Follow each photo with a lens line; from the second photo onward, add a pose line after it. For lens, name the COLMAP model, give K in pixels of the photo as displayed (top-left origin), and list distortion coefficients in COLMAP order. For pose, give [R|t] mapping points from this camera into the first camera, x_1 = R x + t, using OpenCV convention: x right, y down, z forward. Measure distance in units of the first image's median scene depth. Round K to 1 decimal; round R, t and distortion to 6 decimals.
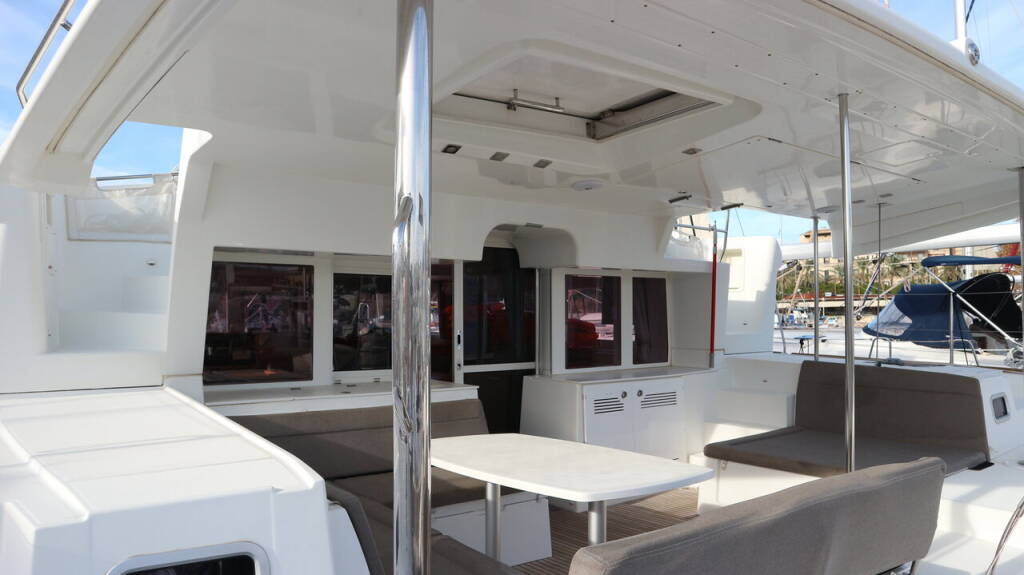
lens RADIAL K [[716.6, 0, 524.5], [0, 716.6, 288.7], [0, 0, 1]] dist [-0.117064, 0.076074]
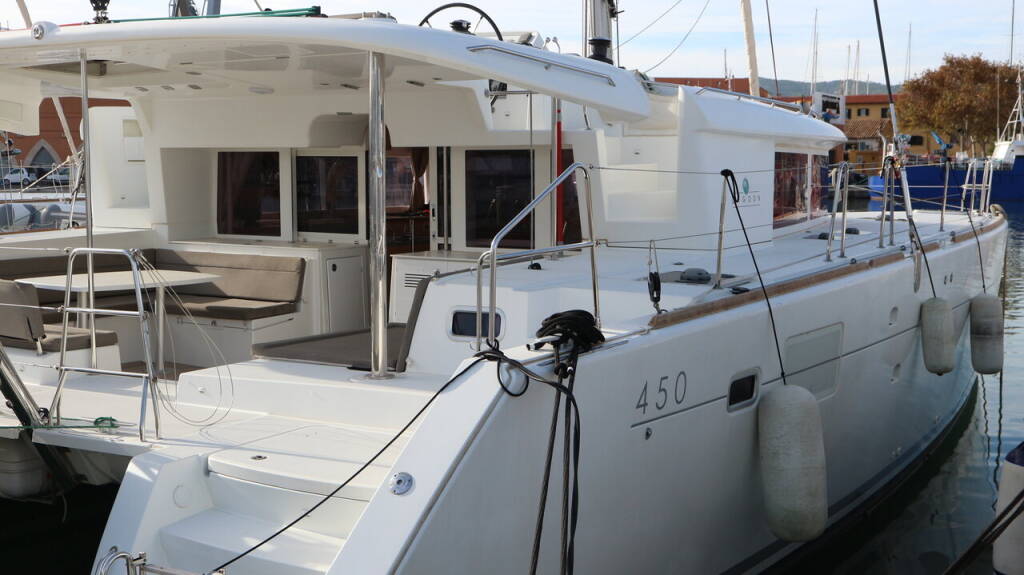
lens RADIAL K [[1285.3, 0, 516.5], [0, 1285.3, 283.0], [0, 0, 1]] dist [0.008545, 0.000000]
pose [[0.340218, 0.089060, -0.936120, 1.746993], [0.036172, 0.993529, 0.107668, -0.025998], [0.939651, -0.070492, 0.334794, 0.471541]]
